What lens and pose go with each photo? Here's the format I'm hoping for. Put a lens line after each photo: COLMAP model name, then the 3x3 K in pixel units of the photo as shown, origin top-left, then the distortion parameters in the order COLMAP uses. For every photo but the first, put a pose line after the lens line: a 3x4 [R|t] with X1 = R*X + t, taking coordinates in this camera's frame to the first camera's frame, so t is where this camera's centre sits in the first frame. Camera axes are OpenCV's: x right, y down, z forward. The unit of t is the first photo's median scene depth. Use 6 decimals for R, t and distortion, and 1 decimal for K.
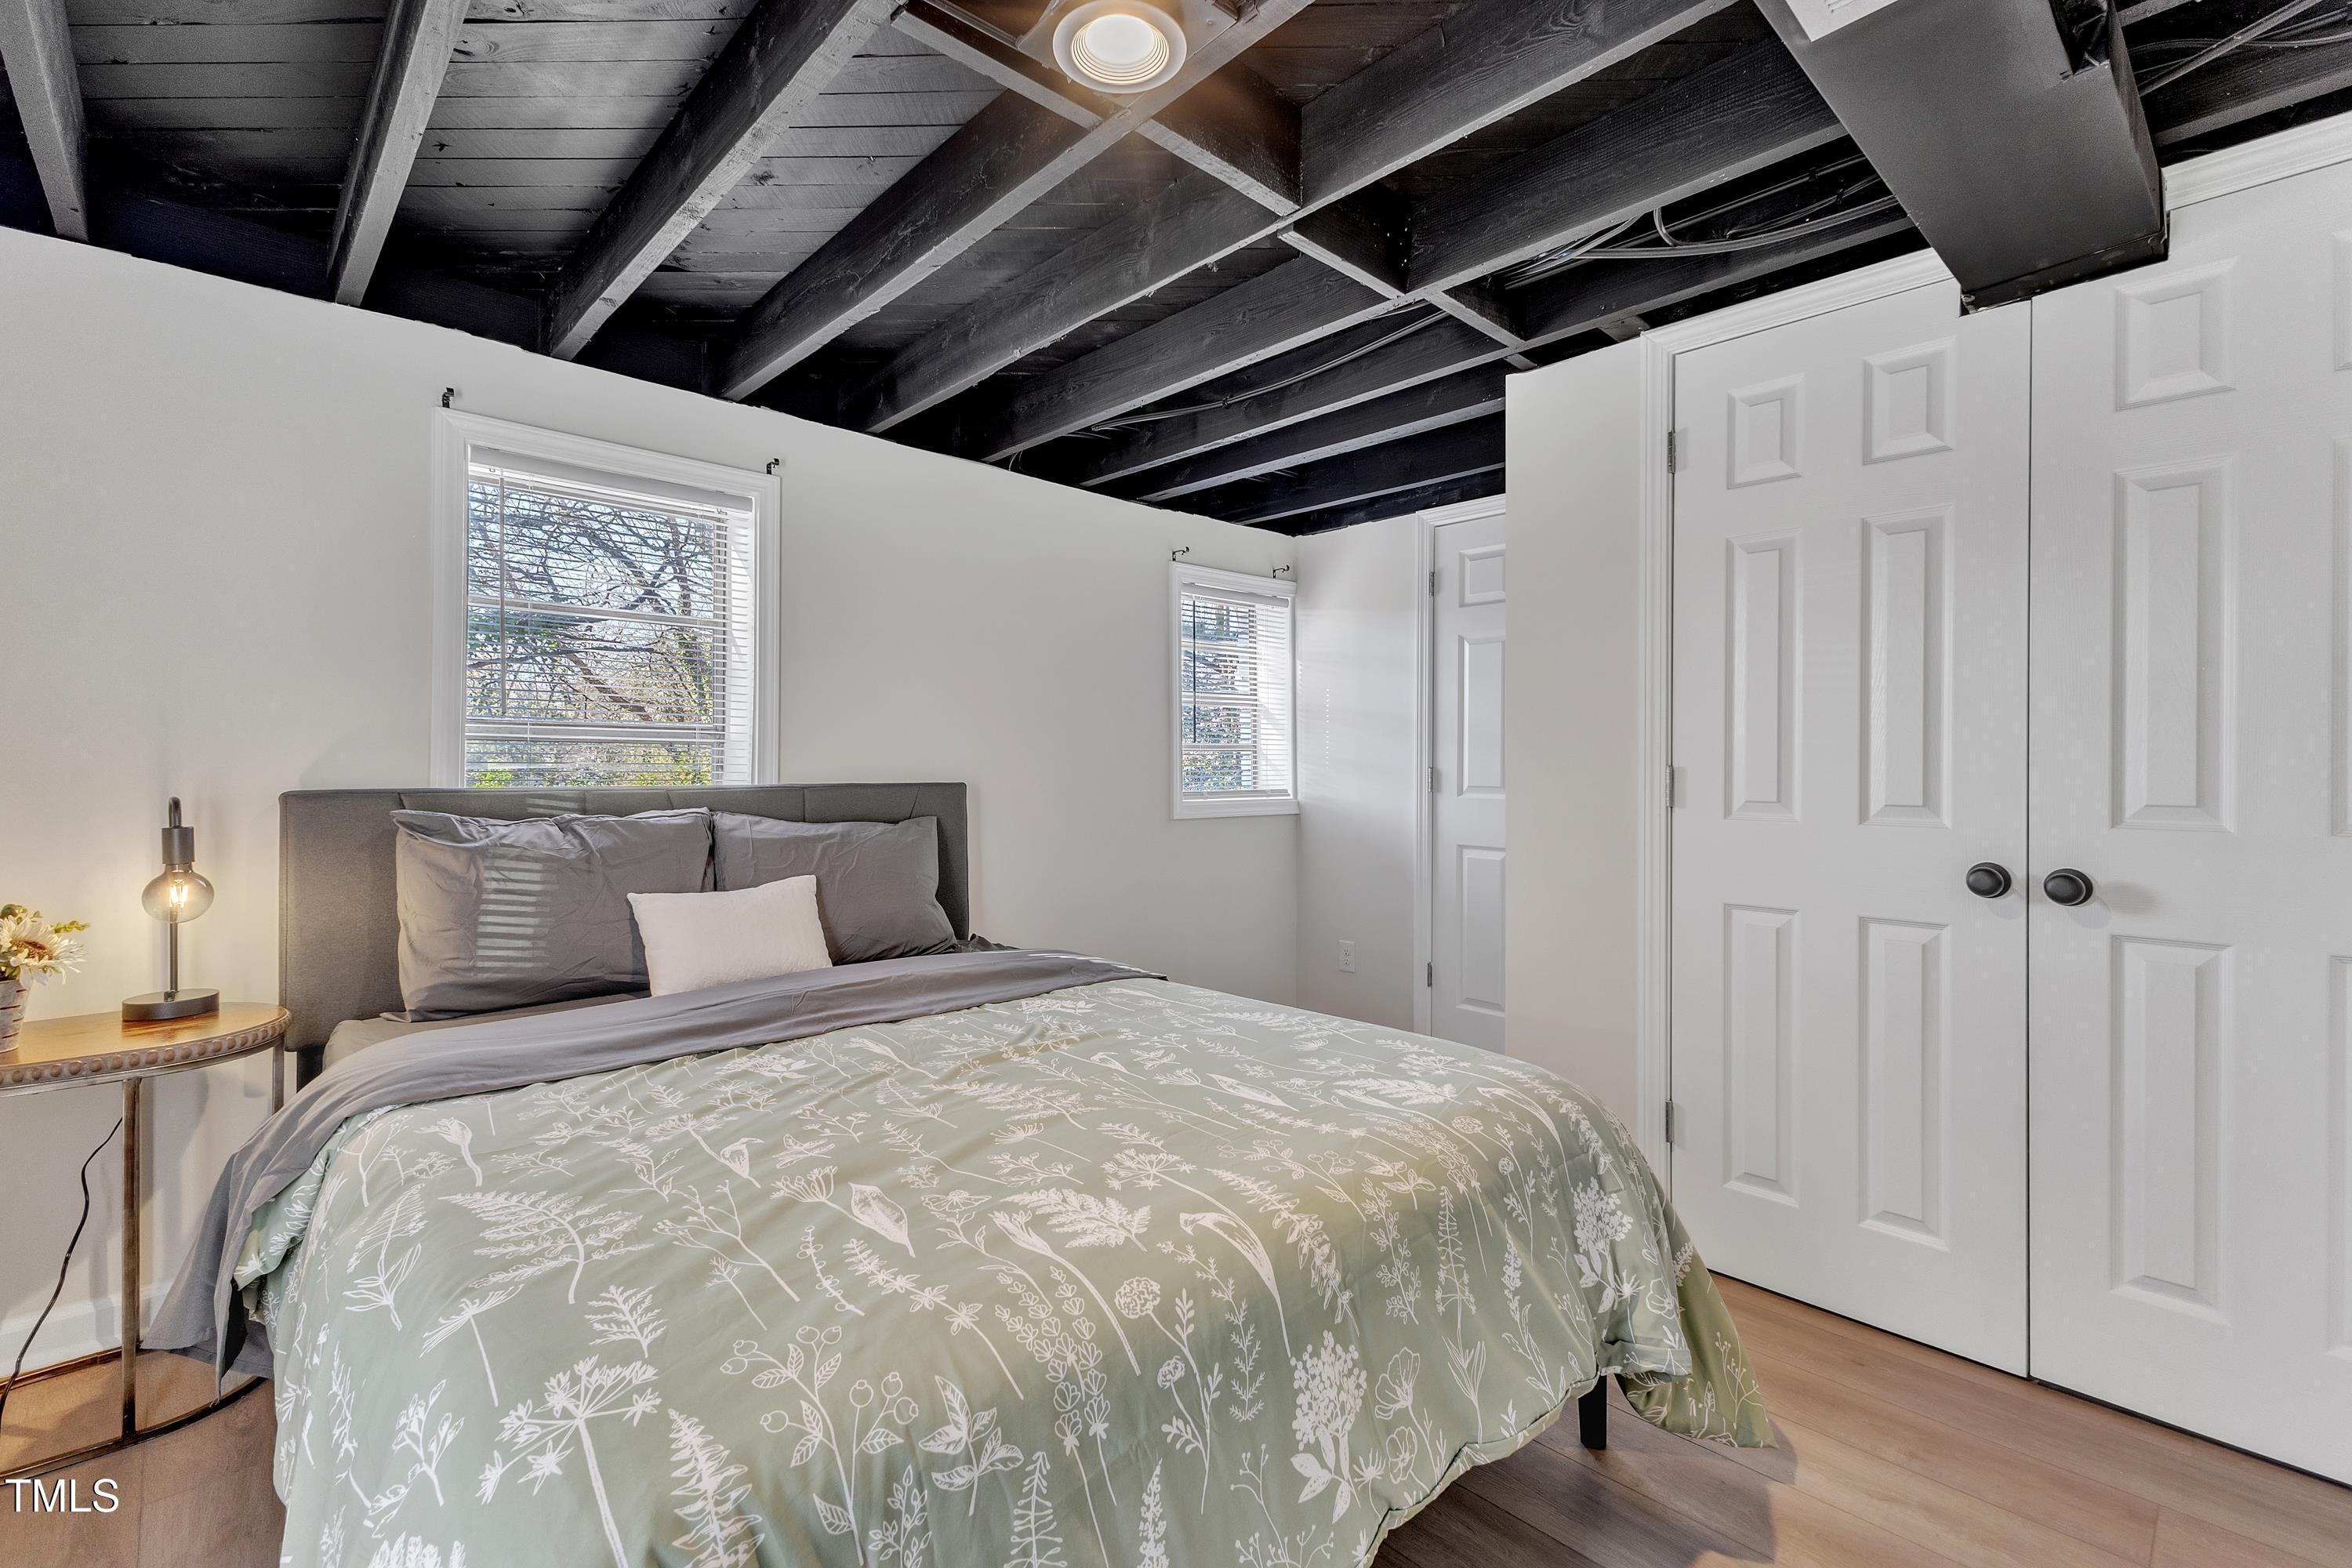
lens RADIAL K [[1034.0, 0, 1178.6], [0, 1034.0, 765.0], [0, 0, 1]] dist [0.006168, 0.000035]
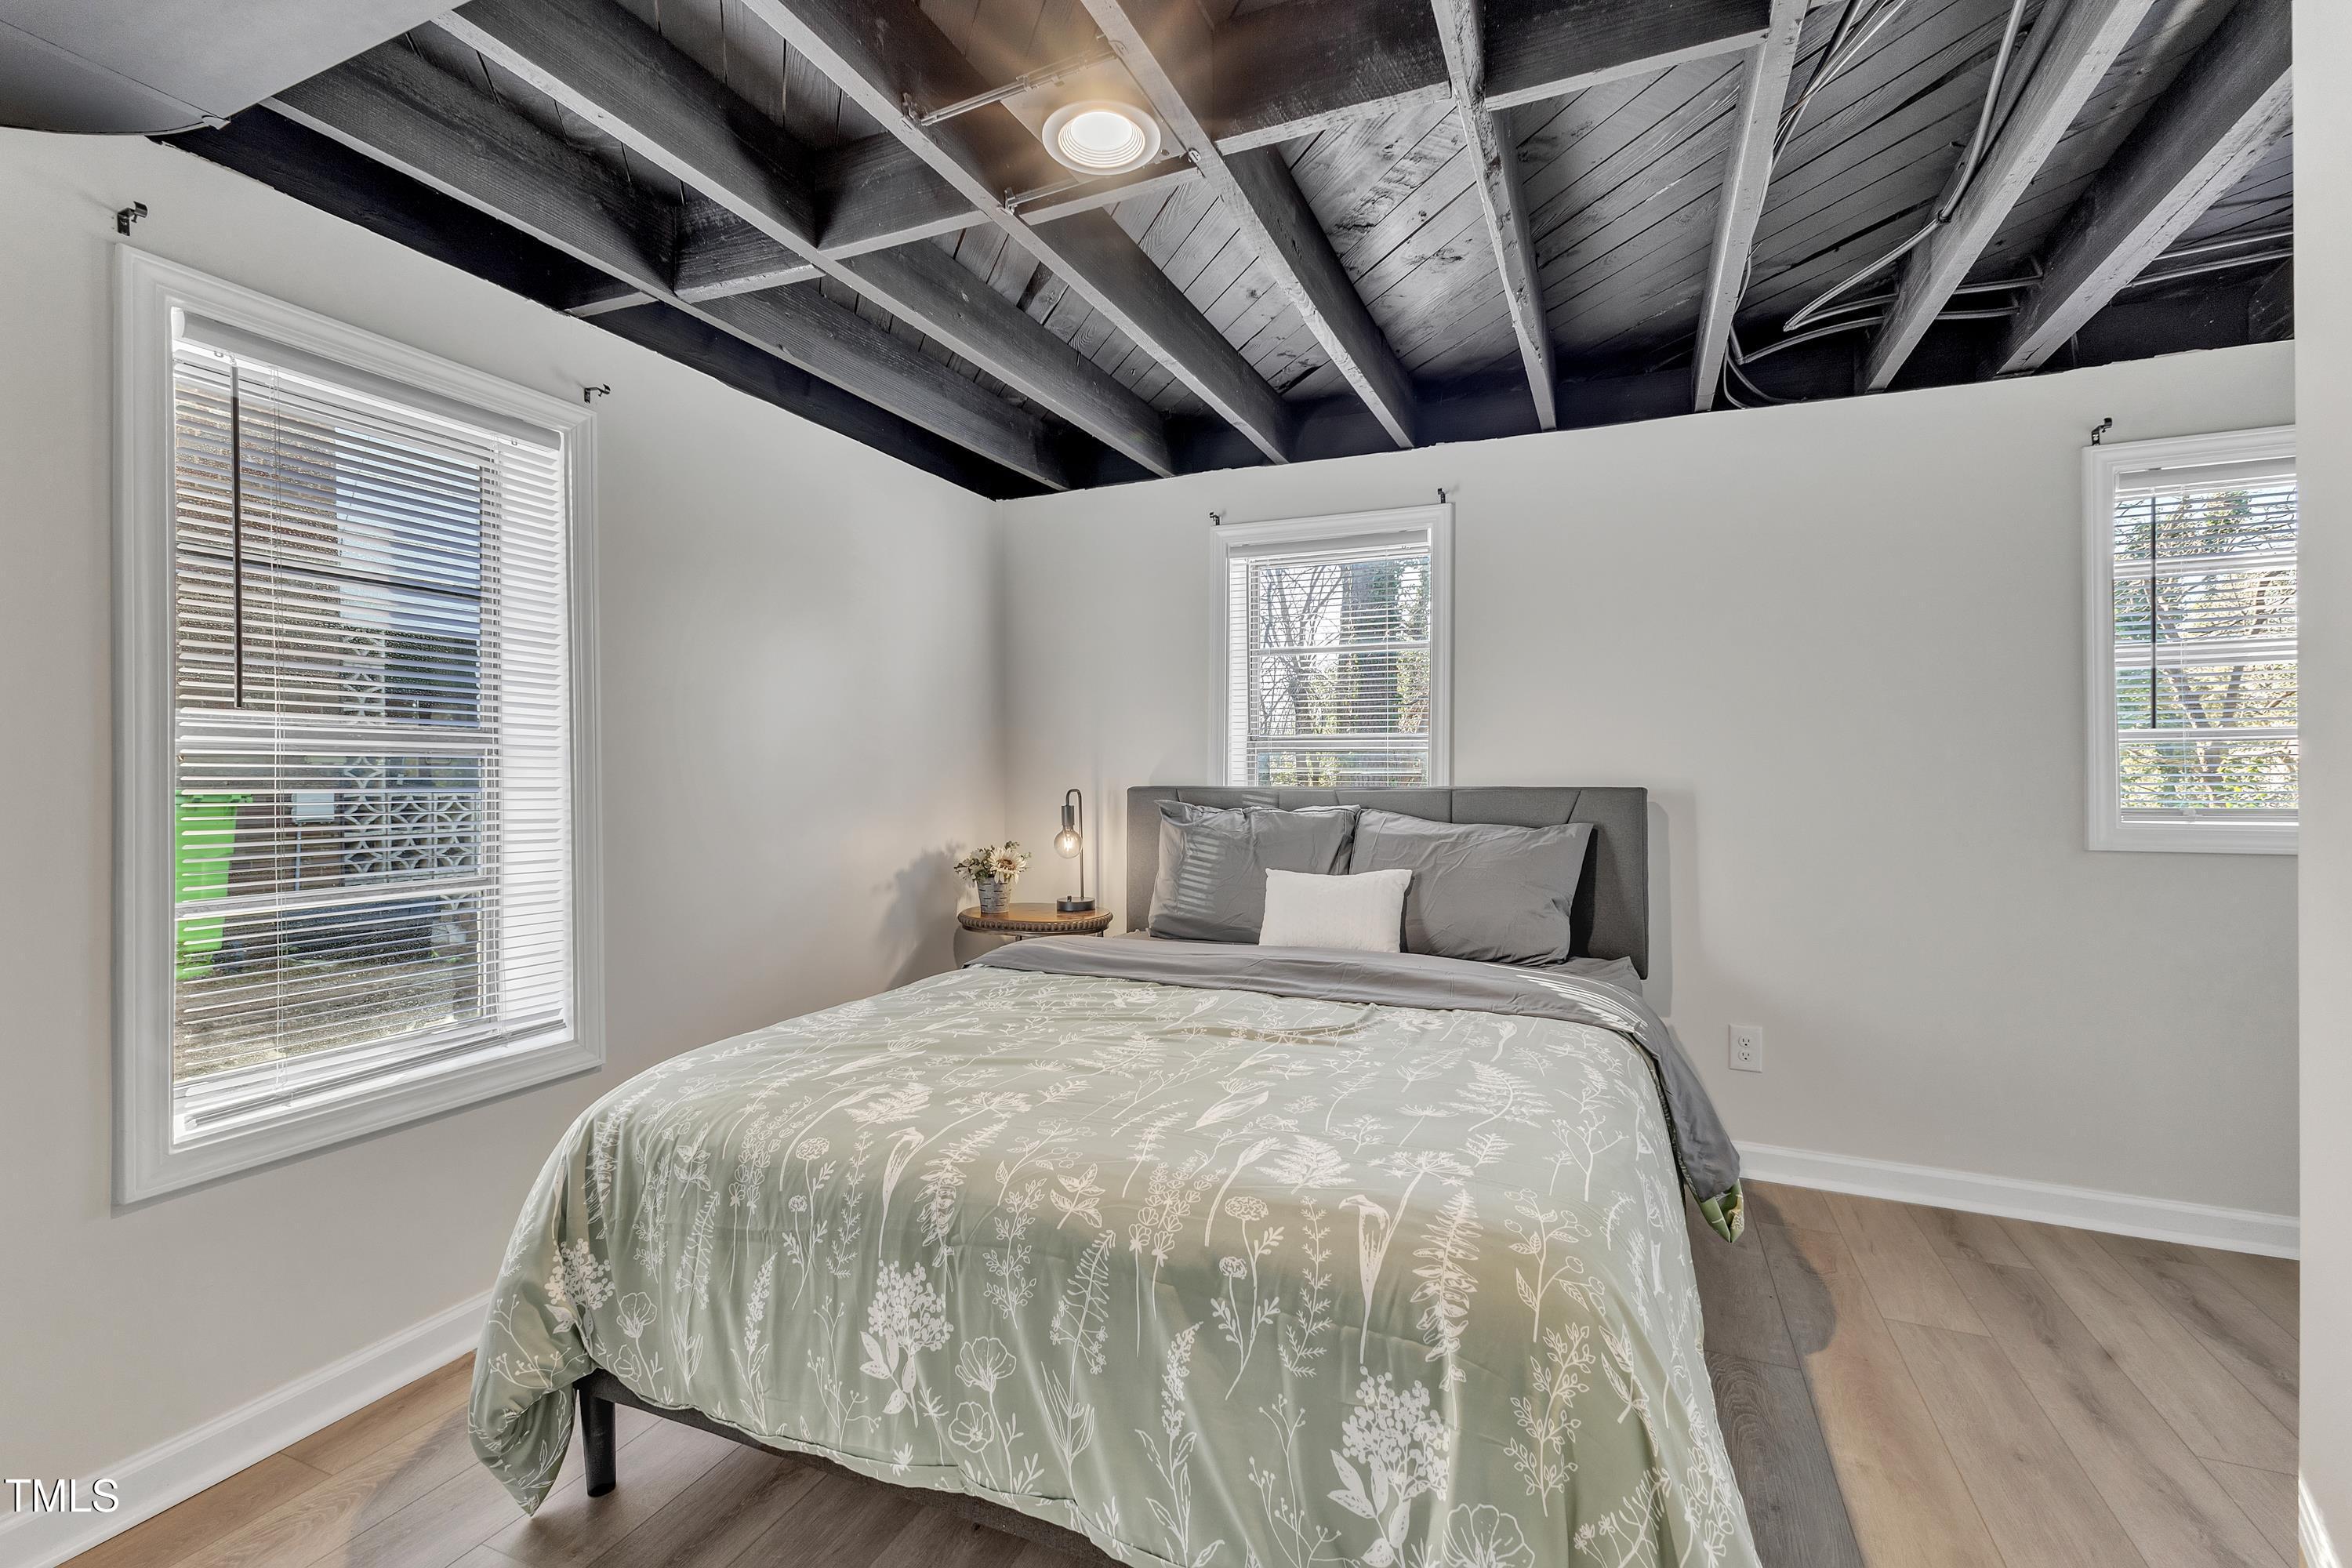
lens RADIAL K [[1034.0, 0, 1178.6], [0, 1034.0, 765.0], [0, 0, 1]] dist [0.006168, 0.000035]
pose [[0.392073, -0.006102, -0.919914, 0.983013], [0.008968, 0.999956, -0.002811, -0.005833], [0.919891, -0.007147, 0.392110, 0.602371]]
